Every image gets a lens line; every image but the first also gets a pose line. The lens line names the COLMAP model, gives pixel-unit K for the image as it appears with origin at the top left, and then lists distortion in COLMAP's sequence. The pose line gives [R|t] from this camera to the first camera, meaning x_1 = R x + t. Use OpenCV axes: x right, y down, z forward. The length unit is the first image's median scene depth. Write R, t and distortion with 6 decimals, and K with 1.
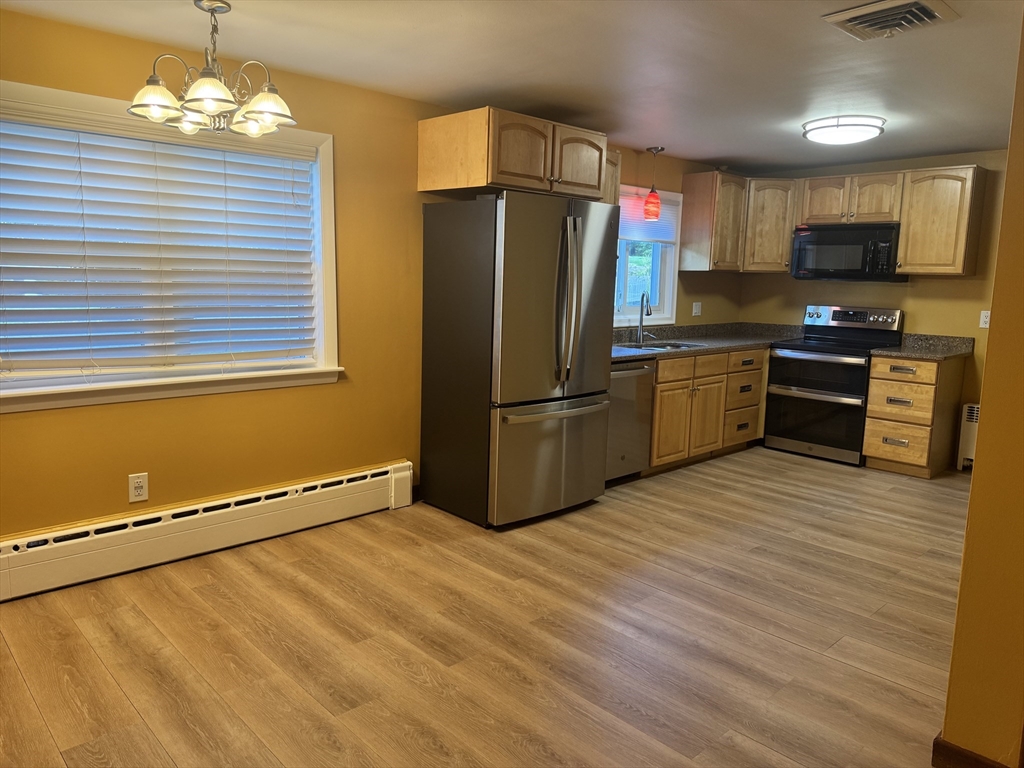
lens RADIAL K [[724.9, 0, 509.3], [0, 724.9, 380.4], [0, 0, 1]] dist [0.094302, -0.125343]
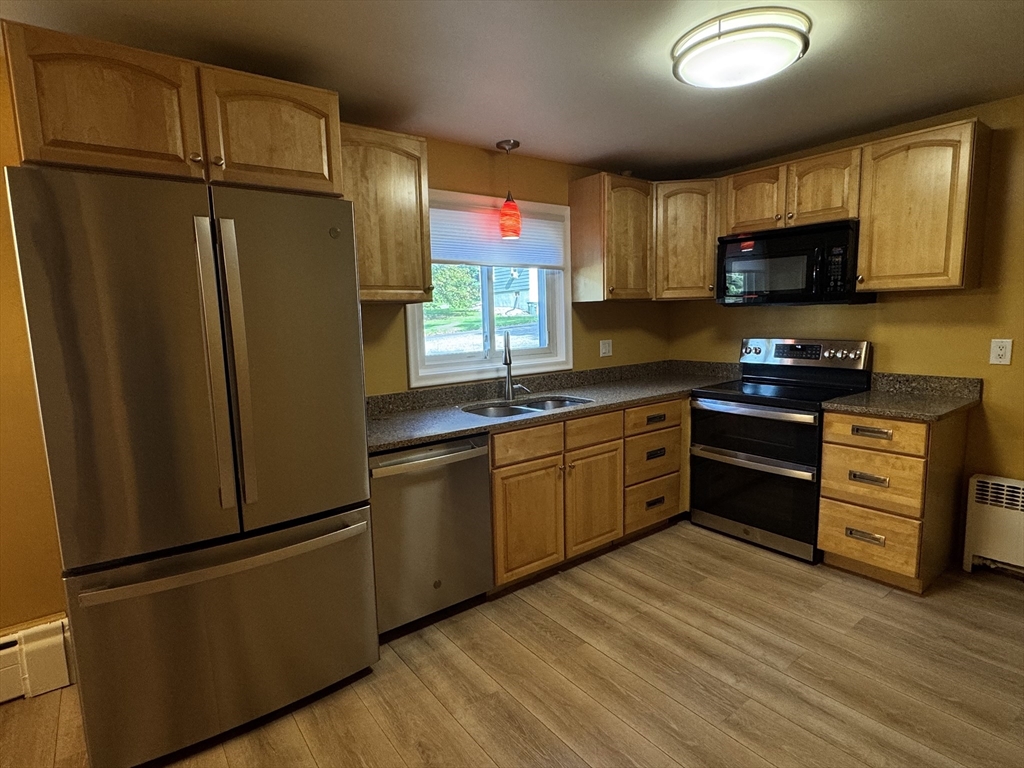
lens RADIAL K [[531.9, 0, 512.0], [0, 531.9, 384.0], [0, 0, 1]] dist [0.000360, -0.000096]
pose [[0.991414, -0.036909, -0.125441, 0.259580], [0.035553, 0.999283, -0.013033, -0.061992], [0.125832, 0.008462, 0.992016, 0.455984]]
